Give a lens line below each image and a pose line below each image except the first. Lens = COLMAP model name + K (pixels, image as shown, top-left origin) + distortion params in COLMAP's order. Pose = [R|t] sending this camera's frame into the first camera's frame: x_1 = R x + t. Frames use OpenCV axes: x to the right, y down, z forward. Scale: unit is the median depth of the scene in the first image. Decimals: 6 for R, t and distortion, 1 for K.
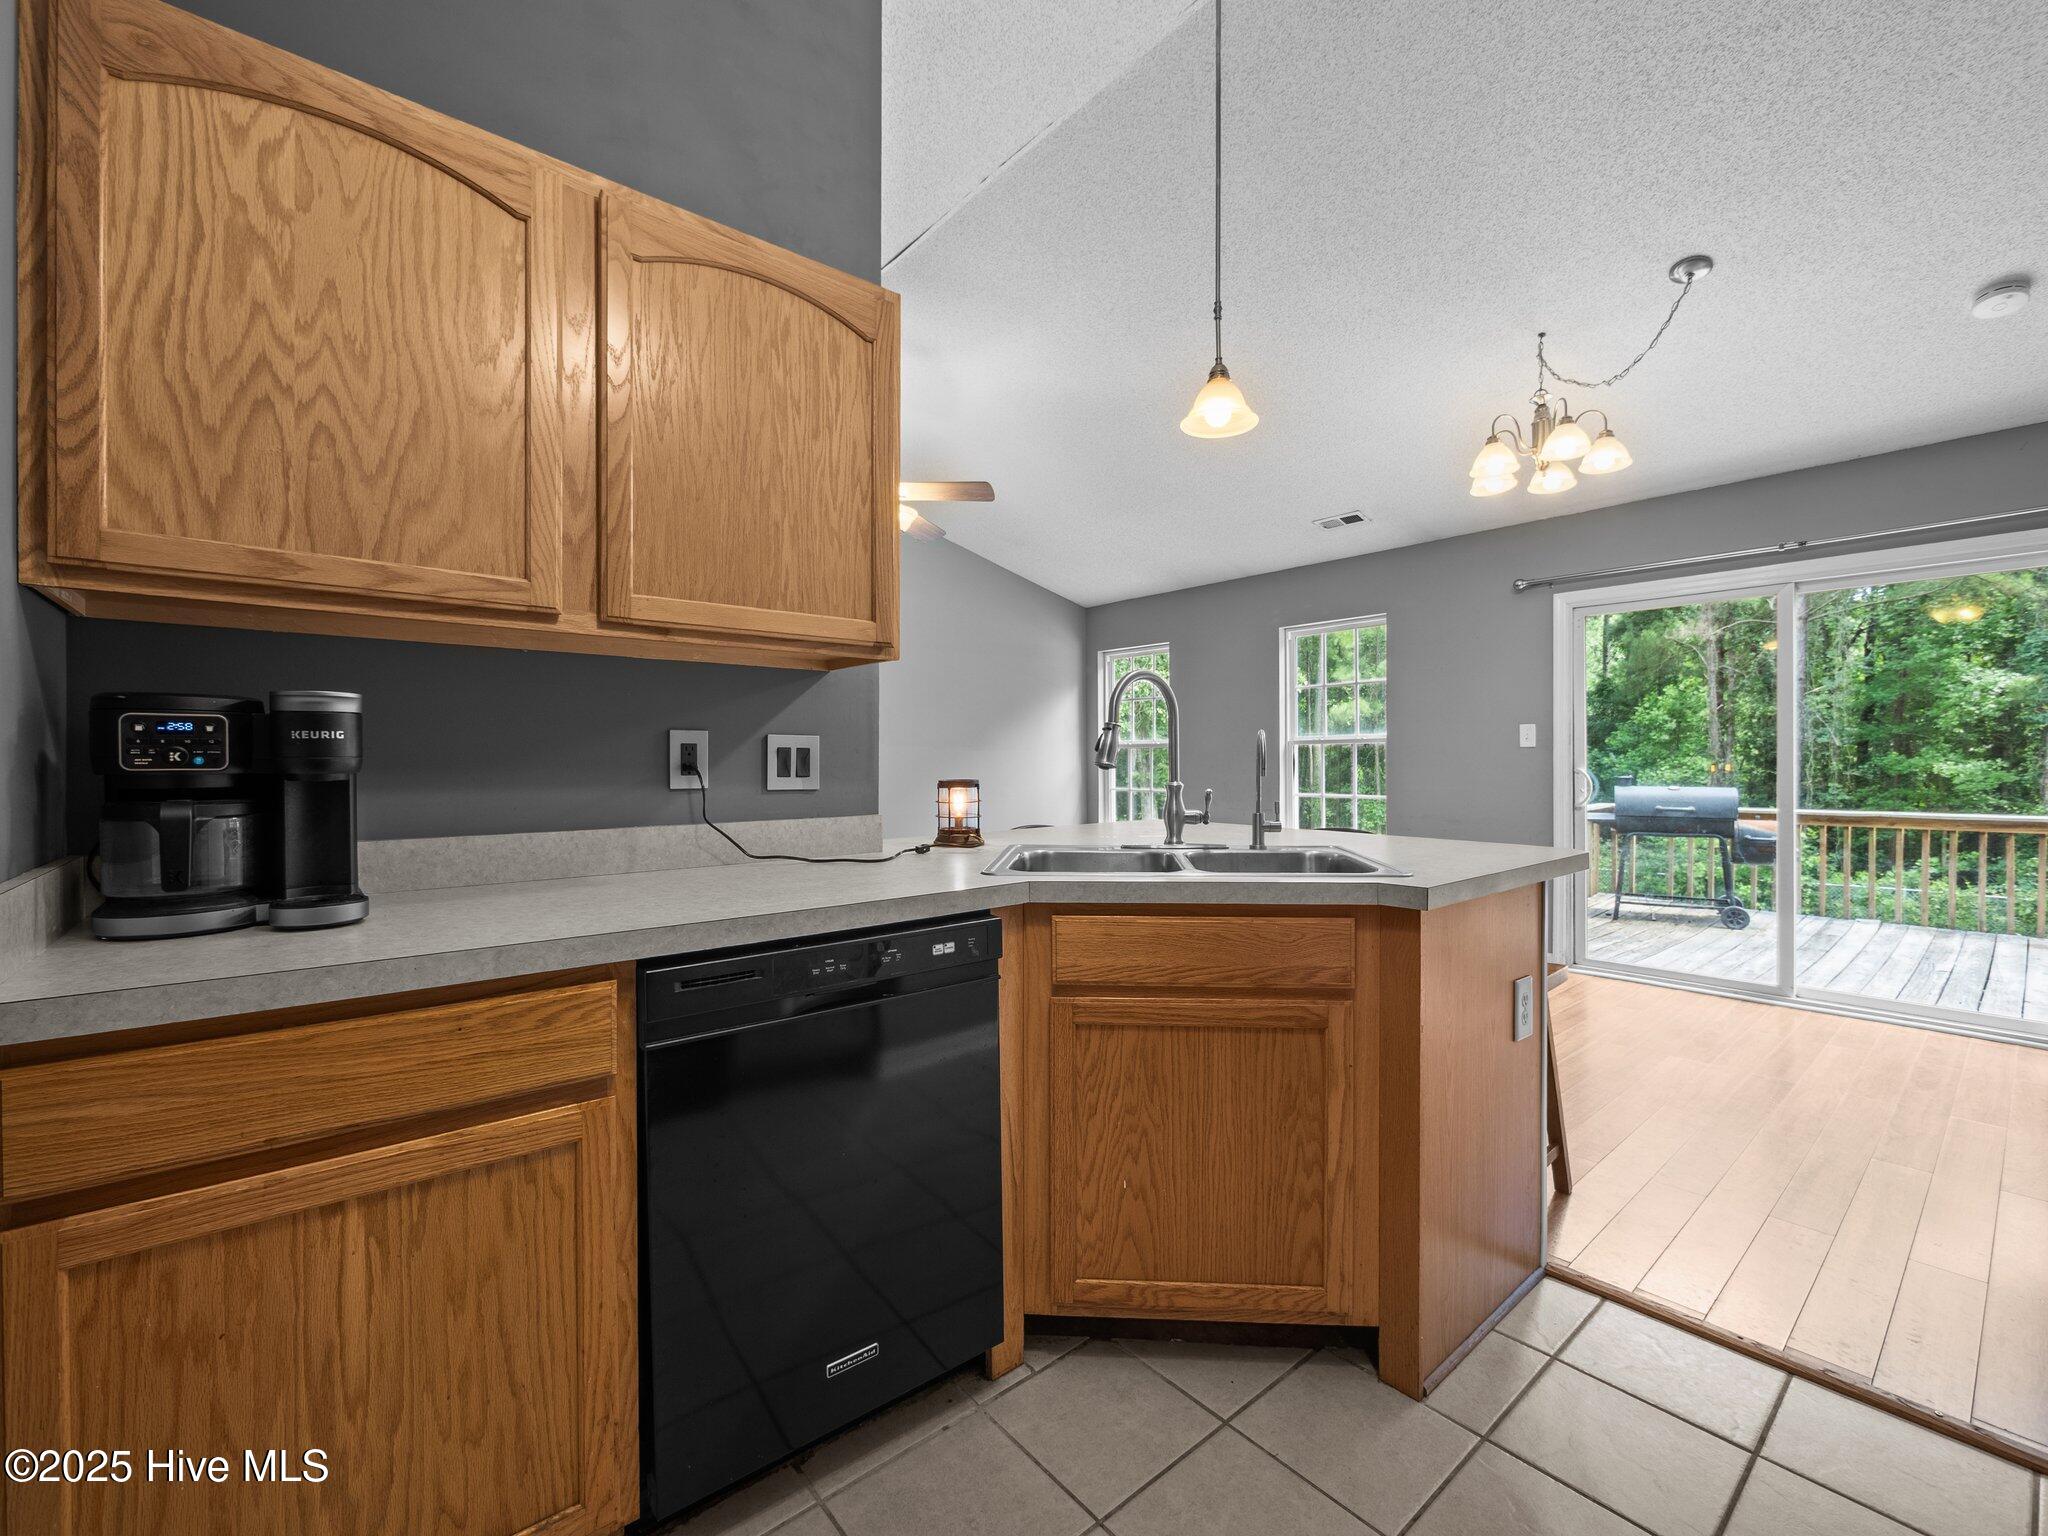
lens RADIAL K [[874.4, 0, 1024.0], [0, 874.4, 768.0], [0, 0, 1]] dist [-0.002925, -0.000199]
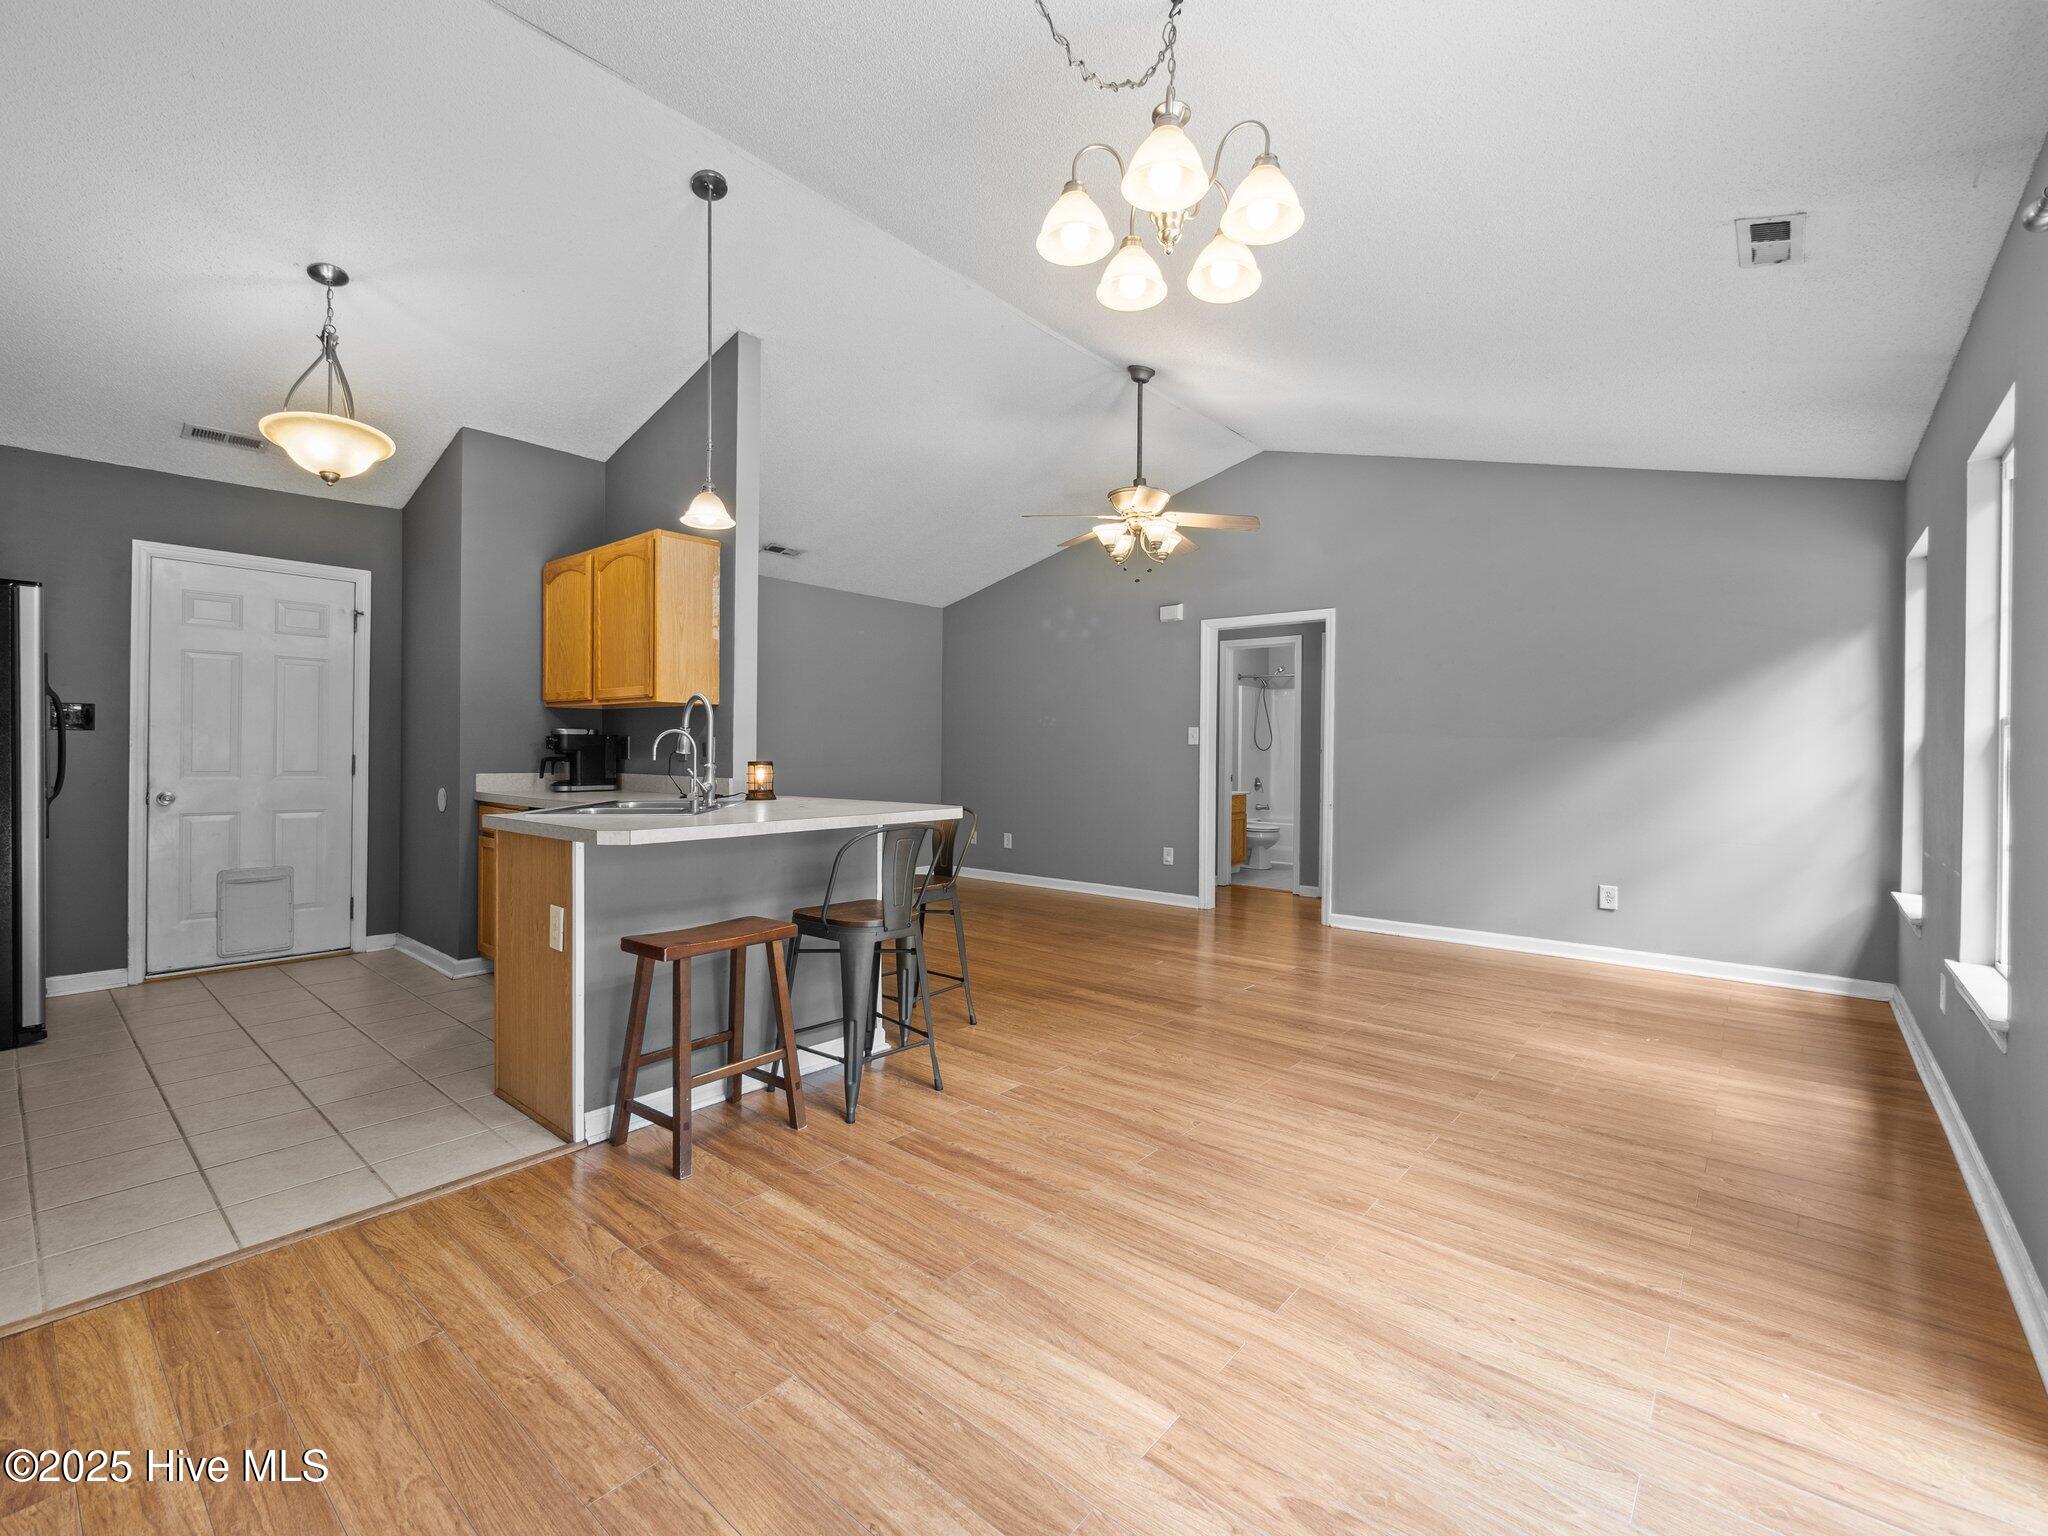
lens RADIAL K [[886.0, 0, 1034.9], [0, 886.0, 758.7], [0, 0, 1]] dist [-0.000995, -0.000066]
pose [[0.173584, 0.012679, -0.984737, 1.048301], [-0.017238, 0.999803, 0.009835, -0.010362], [0.984668, 0.015268, 0.173769, 0.753443]]
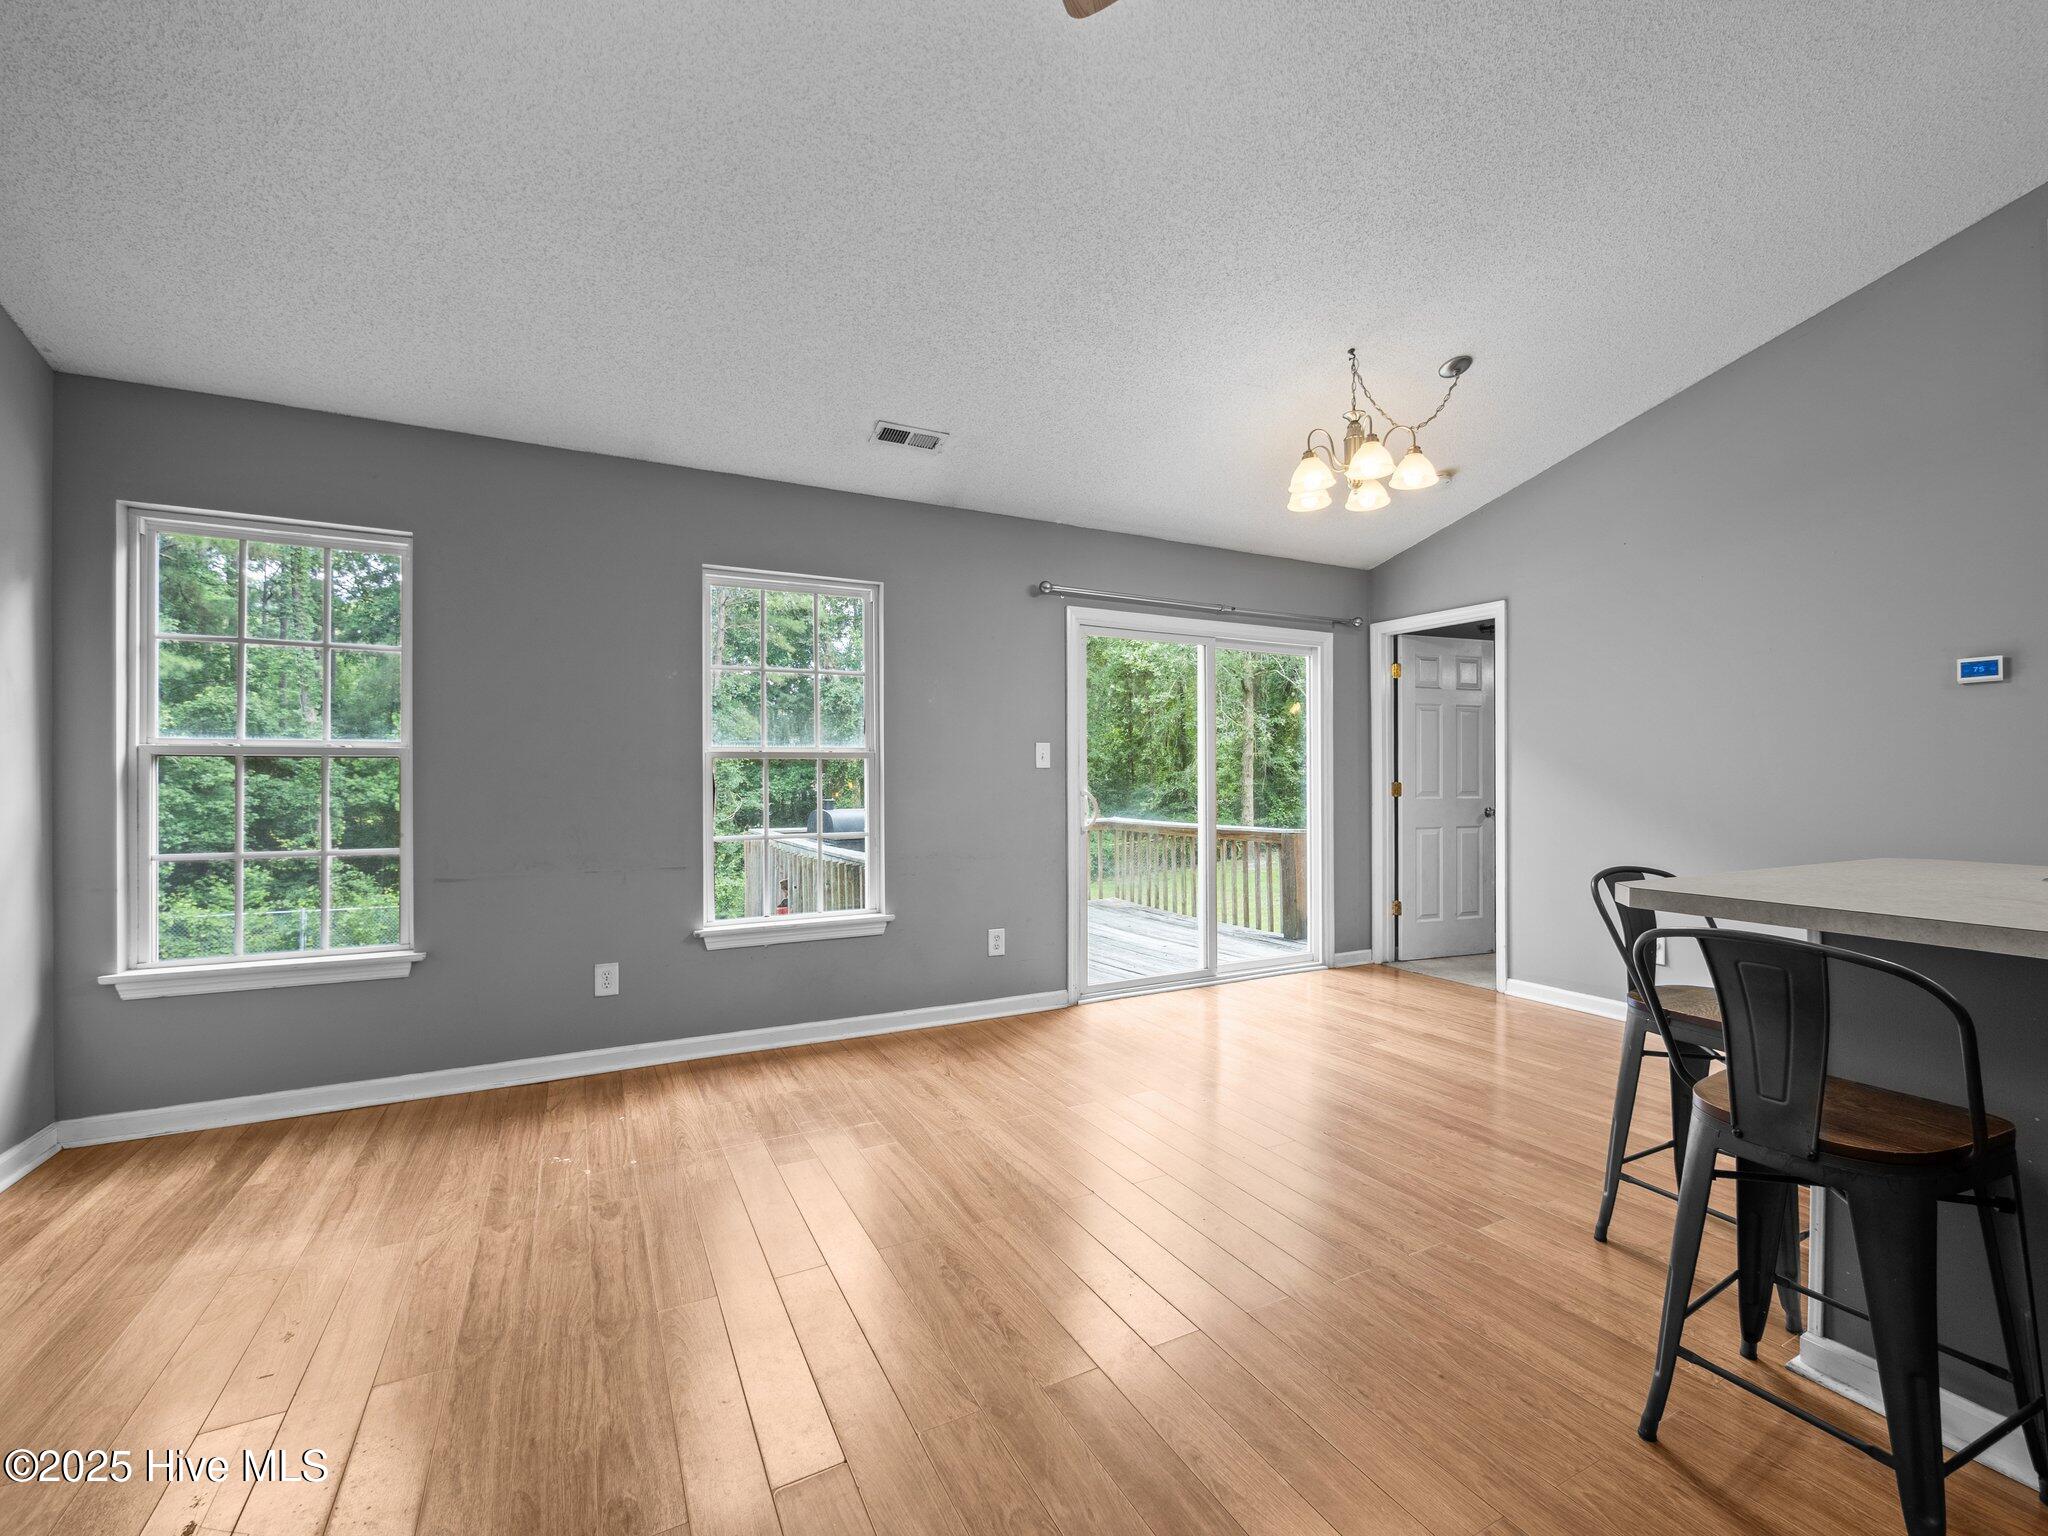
lens RADIAL K [[886.0, 0, 1034.9], [0, 886.0, 758.7], [0, 0, 1]] dist [-0.000995, -0.000066]
pose [[0.208198, 0.027256, 0.977707, -0.424557], [0.009703, 0.999505, -0.029930, -0.007749], [-0.978039, 0.015719, 0.207830, 1.054194]]
